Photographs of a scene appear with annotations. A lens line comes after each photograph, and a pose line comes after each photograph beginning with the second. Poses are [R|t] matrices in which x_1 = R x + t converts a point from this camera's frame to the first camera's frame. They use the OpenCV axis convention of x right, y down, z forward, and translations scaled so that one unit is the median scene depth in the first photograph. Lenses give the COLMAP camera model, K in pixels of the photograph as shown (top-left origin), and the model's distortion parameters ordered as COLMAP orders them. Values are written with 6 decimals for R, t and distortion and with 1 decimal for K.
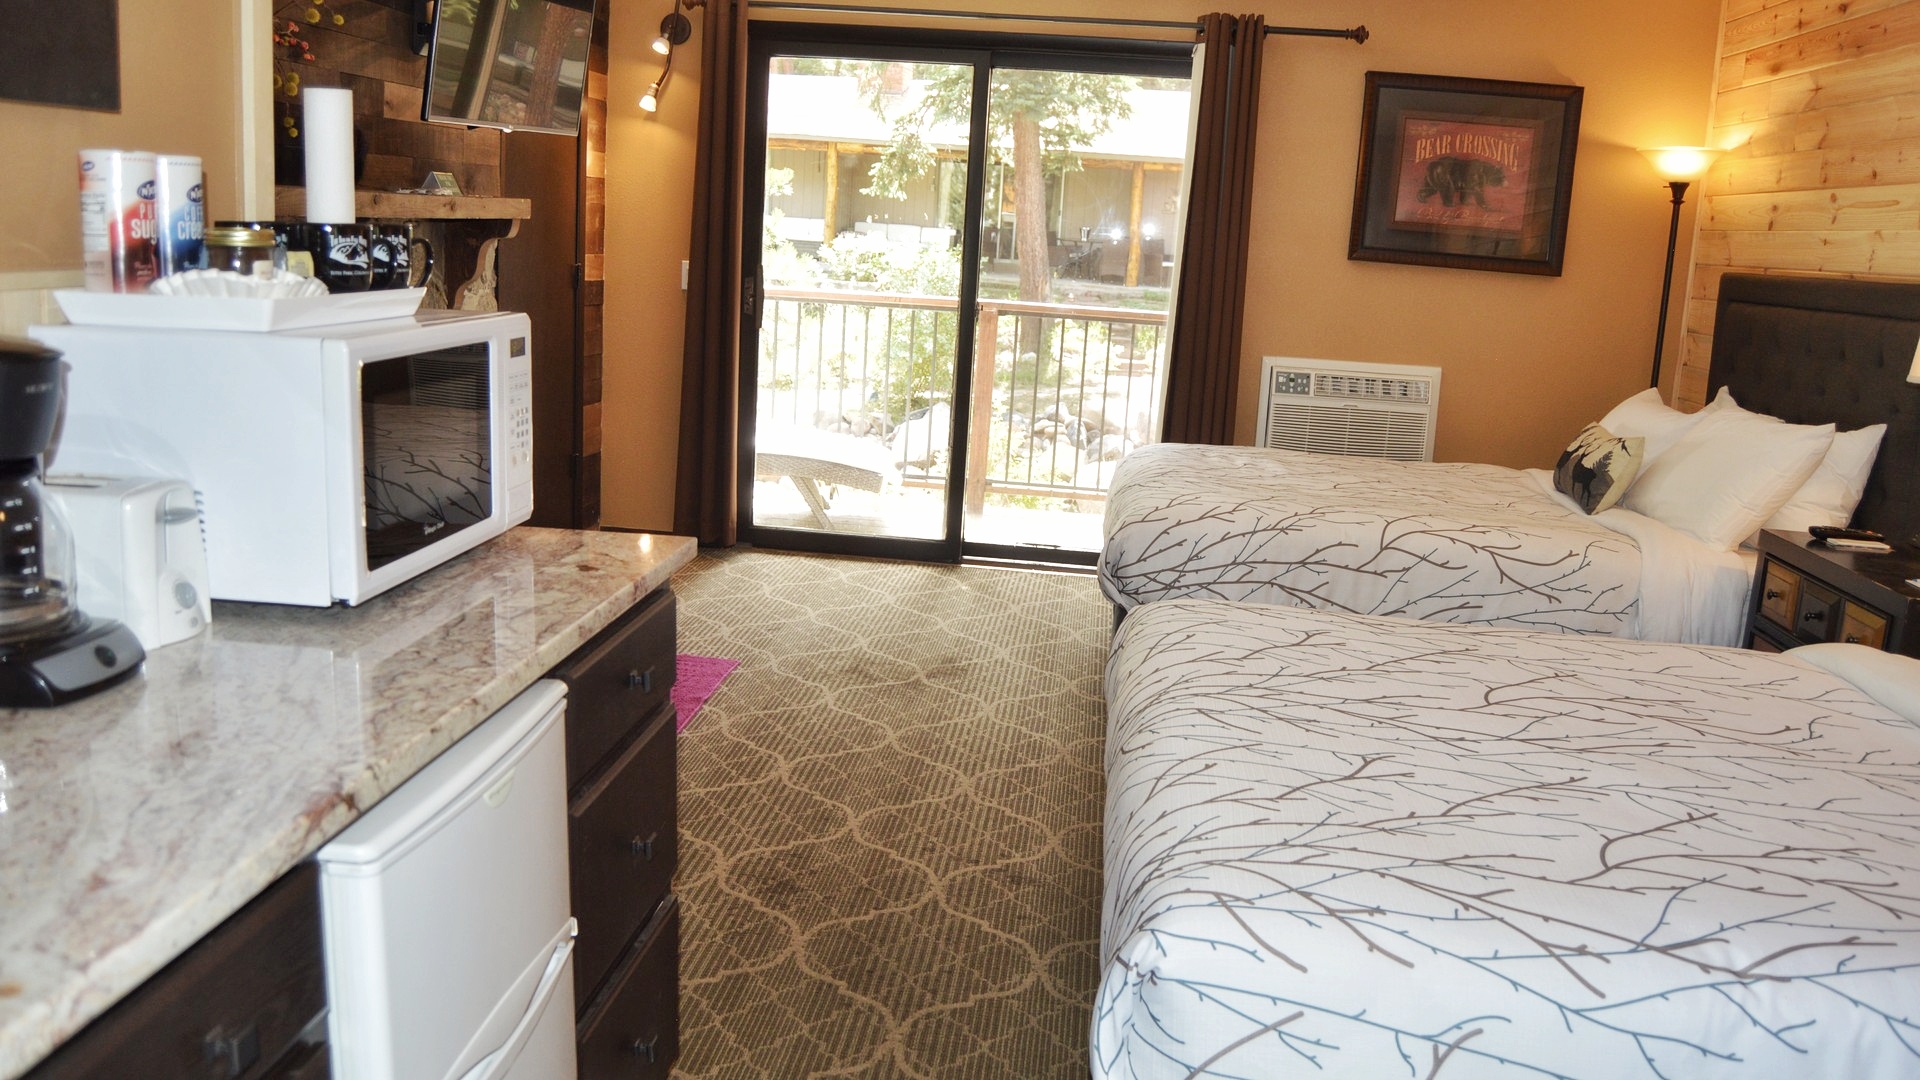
lens RADIAL K [[1552.6, 0, 959.2], [0, 1552.6, 536.7], [0, 0, 1]] dist [-0.052159, 0.001042]
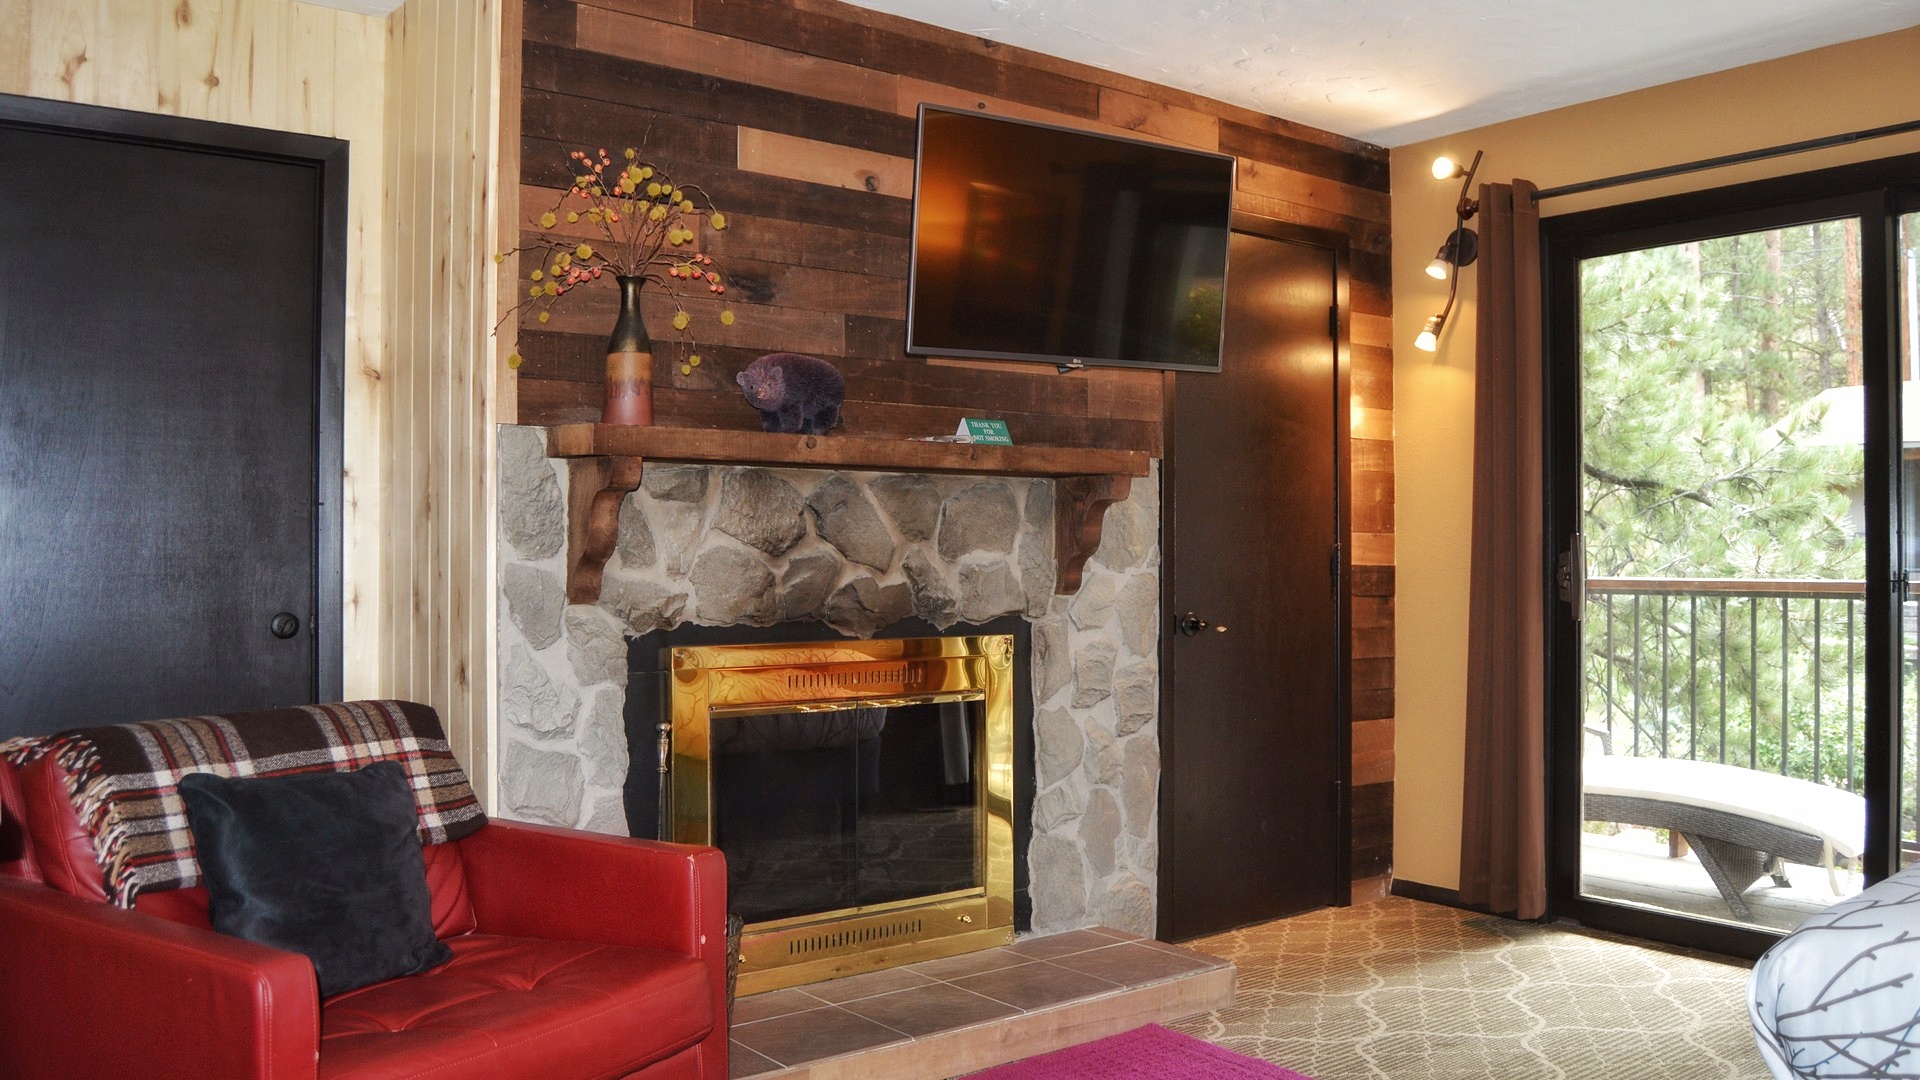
lens RADIAL K [[1552.6, 0, 960.7], [0, 1552.6, 543.1], [0, 0, 1]] dist [-0.052159, 0.001042]
pose [[0.721119, -0.058477, -0.690339, 0.169871], [-0.095018, 0.978668, -0.182155, -0.009856], [0.686264, 0.196950, 0.700180, 0.292071]]
